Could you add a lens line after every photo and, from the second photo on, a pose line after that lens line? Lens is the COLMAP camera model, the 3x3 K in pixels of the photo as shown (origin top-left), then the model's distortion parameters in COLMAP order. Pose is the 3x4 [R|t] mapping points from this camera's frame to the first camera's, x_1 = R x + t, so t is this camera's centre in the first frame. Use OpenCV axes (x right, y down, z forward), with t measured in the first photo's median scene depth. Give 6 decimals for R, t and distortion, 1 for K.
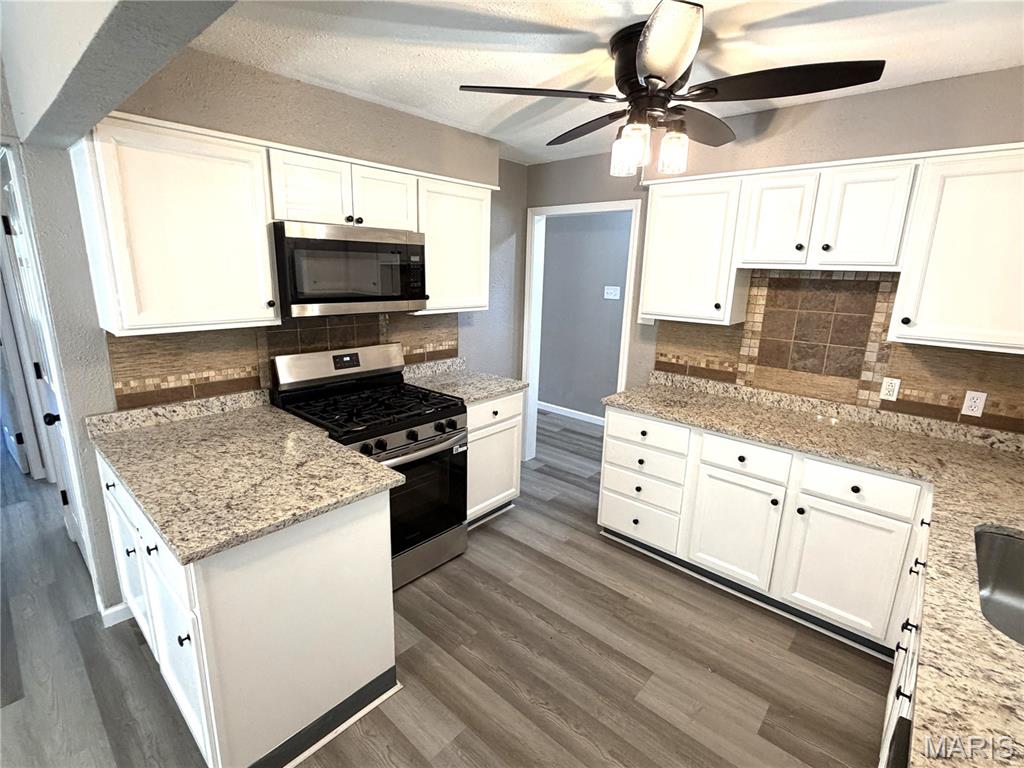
lens RADIAL K [[483.2, 0, 508.5], [0, 483.2, 382.1], [0, 0, 1]] dist [0.001127, -0.000614]
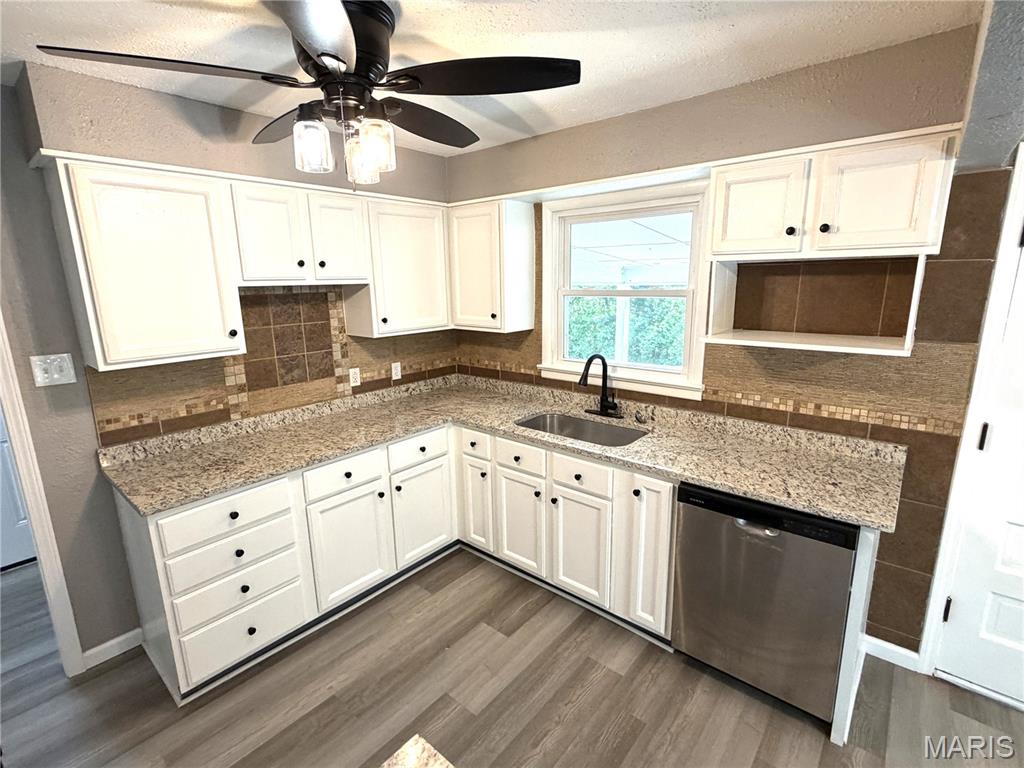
lens RADIAL K [[483.2, 0, 511.6], [0, 483.2, 382.9], [0, 0, 1]] dist [0.001127, -0.000614]
pose [[-0.033467, -0.237768, 0.970745, -0.444610], [0.248500, 0.938807, 0.238513, -0.171229], [-0.968053, 0.249213, 0.027667, 0.590171]]
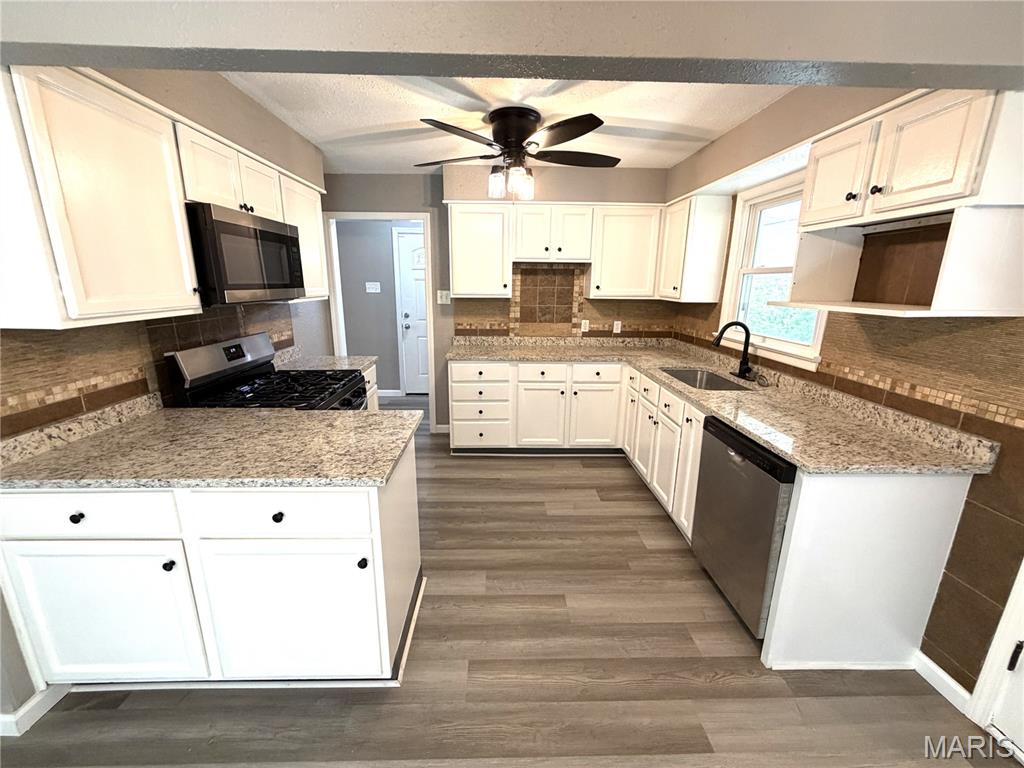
lens RADIAL K [[411.2, 0, 506.4], [0, 411.2, 384.1], [0, 0, 1]] dist [-0.003963, -0.000378]
pose [[0.725724, -0.184263, 0.662851, -0.572111], [0.168415, 0.981734, 0.088519, 0.045588], [-0.667054, 0.047394, 0.743500, 0.007620]]
